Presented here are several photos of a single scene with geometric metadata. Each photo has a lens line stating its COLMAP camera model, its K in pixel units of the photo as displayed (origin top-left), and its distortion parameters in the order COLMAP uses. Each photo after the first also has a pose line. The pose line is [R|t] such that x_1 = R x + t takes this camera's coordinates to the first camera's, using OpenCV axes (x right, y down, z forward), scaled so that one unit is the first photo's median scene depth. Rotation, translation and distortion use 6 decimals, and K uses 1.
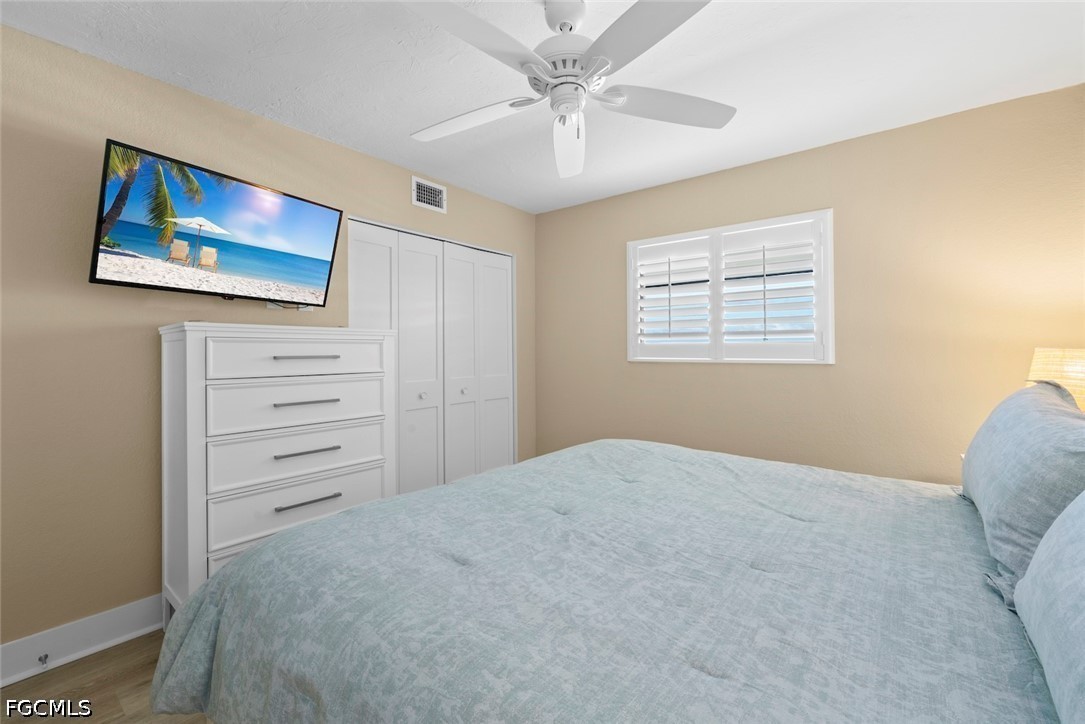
lens RADIAL K [[467.5, 0, 544.4], [0, 467.5, 348.5], [0, 0, 1]] dist [-0.000476, 0.000192]
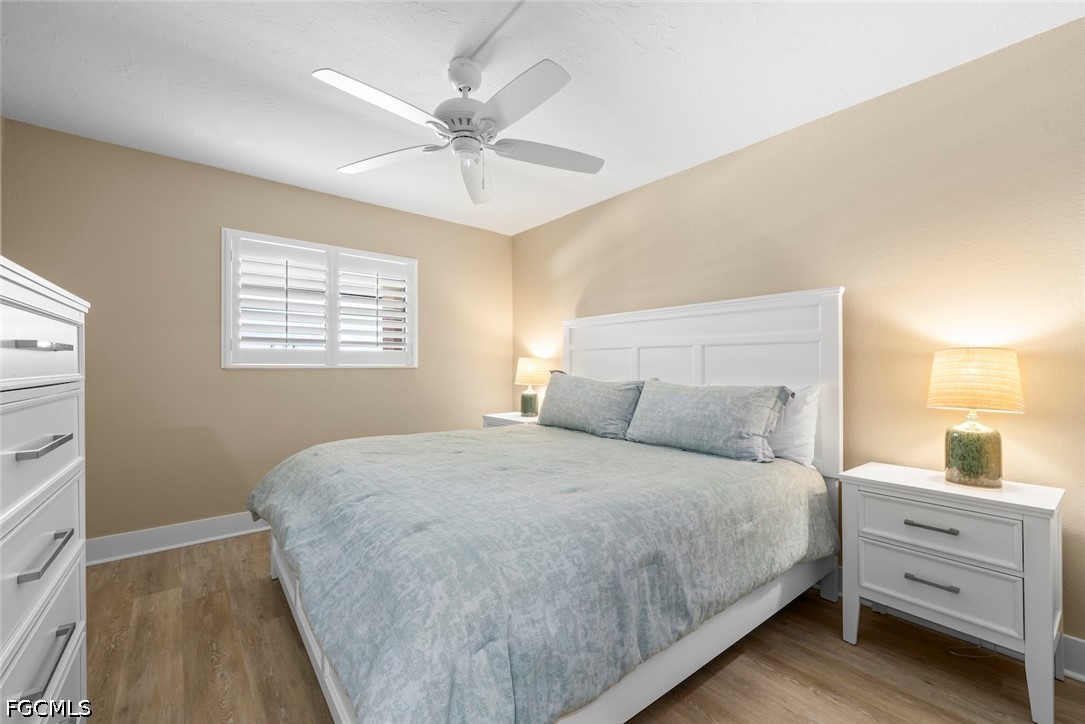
lens RADIAL K [[456.3, 0, 542.5], [0, 456.3, 362.0], [0, 0, 1]] dist [0.022129, 0.000375]
pose [[0.186635, 0.009815, 0.982380, -0.713084], [-0.004309, 0.999949, -0.009171, 0.028244], [-0.982420, -0.002521, 0.186668, 0.362366]]
